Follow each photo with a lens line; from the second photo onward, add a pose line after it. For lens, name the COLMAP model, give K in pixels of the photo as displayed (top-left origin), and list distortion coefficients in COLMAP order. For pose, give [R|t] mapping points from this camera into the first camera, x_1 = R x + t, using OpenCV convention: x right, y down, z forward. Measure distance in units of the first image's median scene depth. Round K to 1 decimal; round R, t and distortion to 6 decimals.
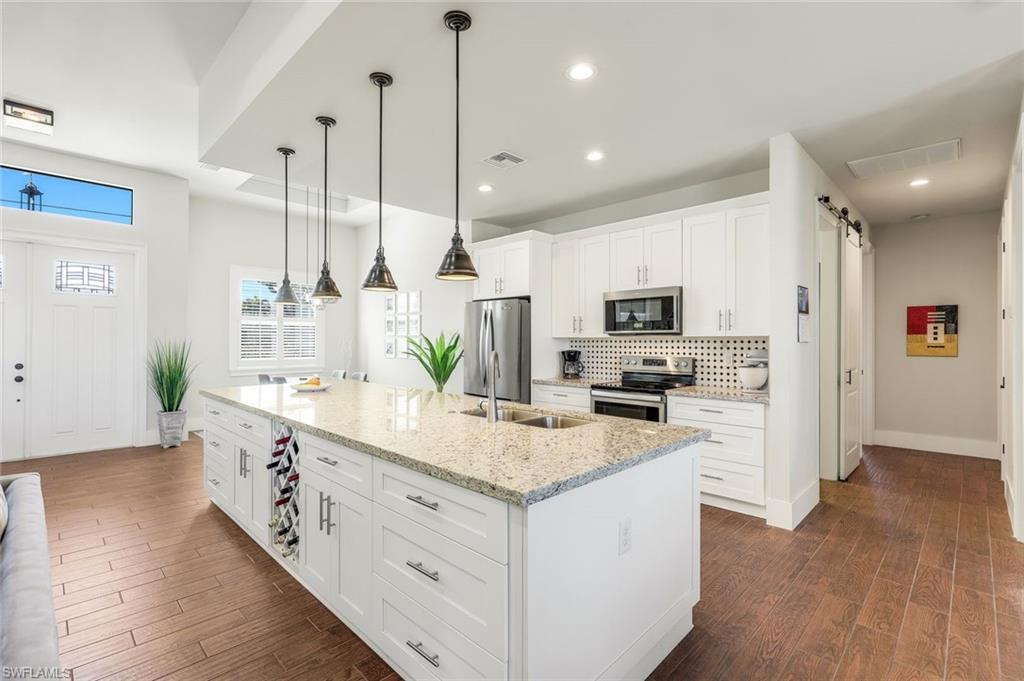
lens RADIAL K [[466.9, 0, 512.8], [0, 466.9, 340.2], [0, 0, 1]] dist [-0.002065, -0.000033]
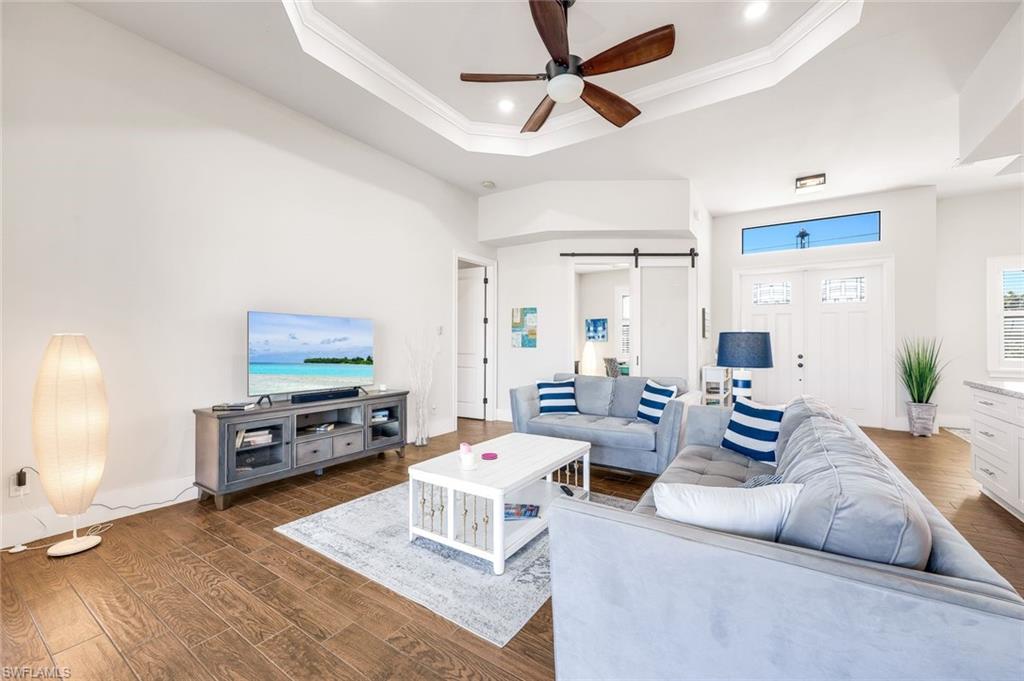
lens RADIAL K [[414.3, 0, 514.0], [0, 414.3, 336.6], [0, 0, 1]] dist [-0.002006, -0.000303]
pose [[0.193458, -0.019326, -0.980918, 0.035169], [-0.000988, 0.999802, -0.019893, 0.021877], [0.981108, 0.004818, 0.193401, -0.136424]]
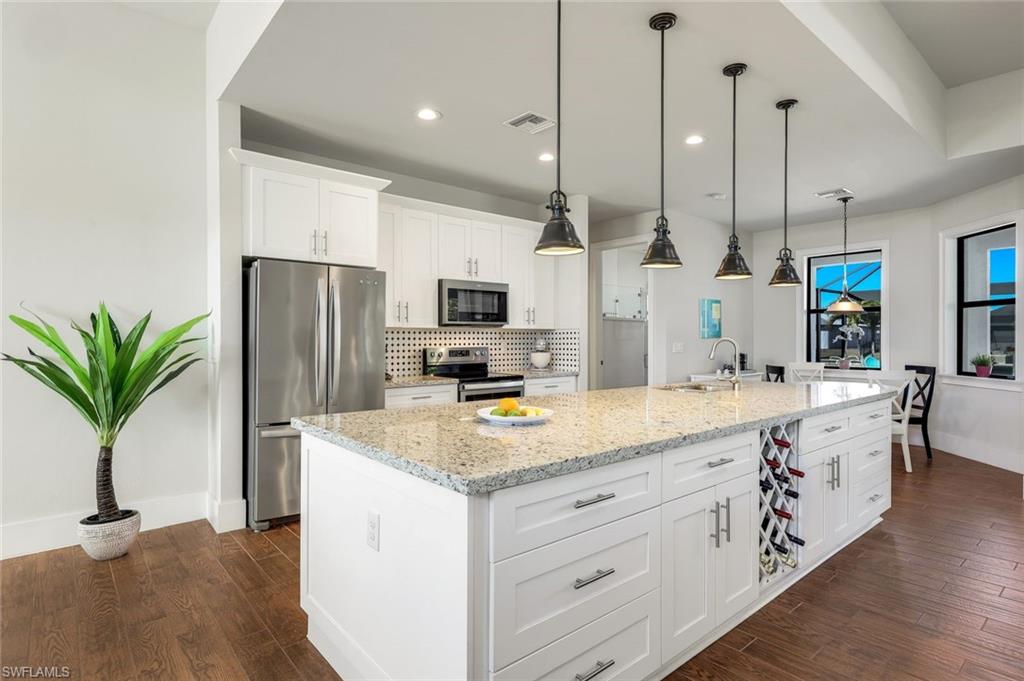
lens RADIAL K [[533.6, 0, 513.1], [0, 533.6, 338.8], [0, 0, 1]] dist [0.002237, -0.000546]
pose [[0.085201, -0.003926, 0.996356, -0.818969], [0.000154, 0.999992, 0.003927, 0.011106], [-0.996364, -0.000181, 0.085201, 0.764687]]
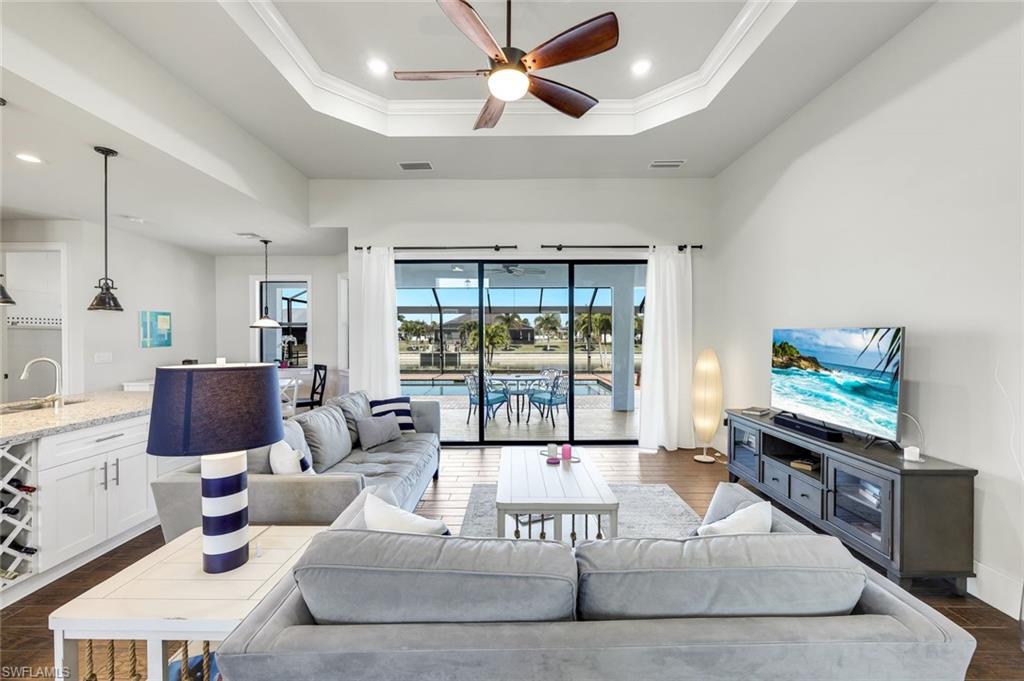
lens RADIAL K [[414.3, 0, 512.8], [0, 414.3, 339.0], [0, 0, 1]] dist [-0.002006, -0.000303]
pose [[-0.700727, -0.007799, 0.713387, -0.961865], [-0.001692, 0.999956, 0.009269, -0.022801], [-0.713427, 0.005288, -0.700709, 0.452124]]
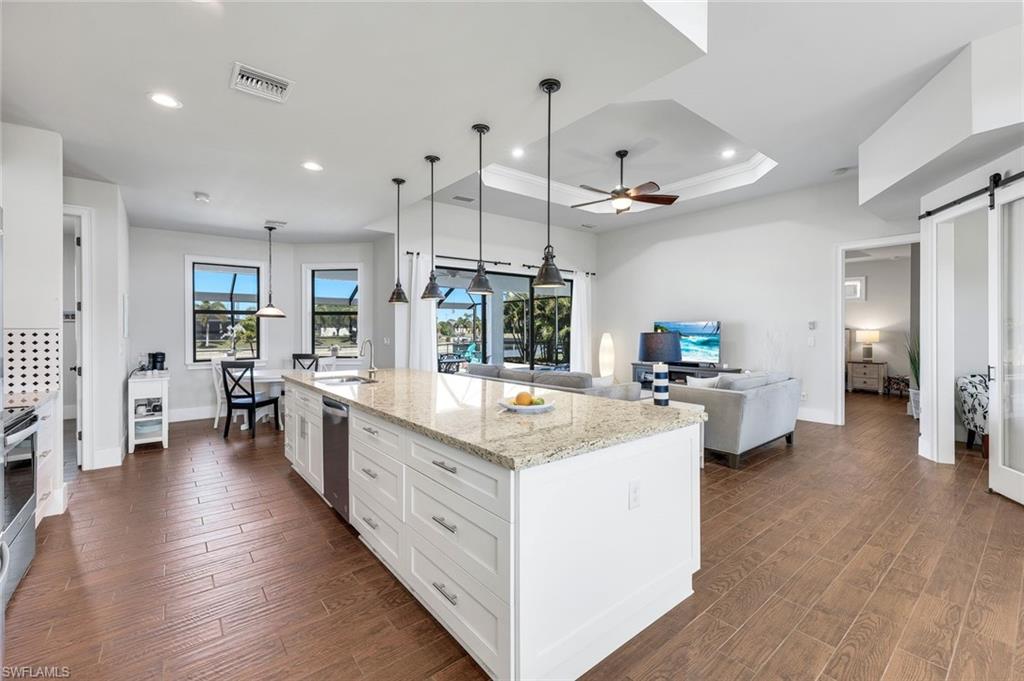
lens RADIAL K [[419.5, 0, 514.3], [0, 419.5, 331.7], [0, 0, 1]] dist [0.002767, -0.001037]
pose [[-0.993756, -0.001291, 0.111570, -0.385563], [-0.000549, 0.999978, 0.006682, -0.006180], [-0.111576, 0.006579, -0.993734, 1.286133]]
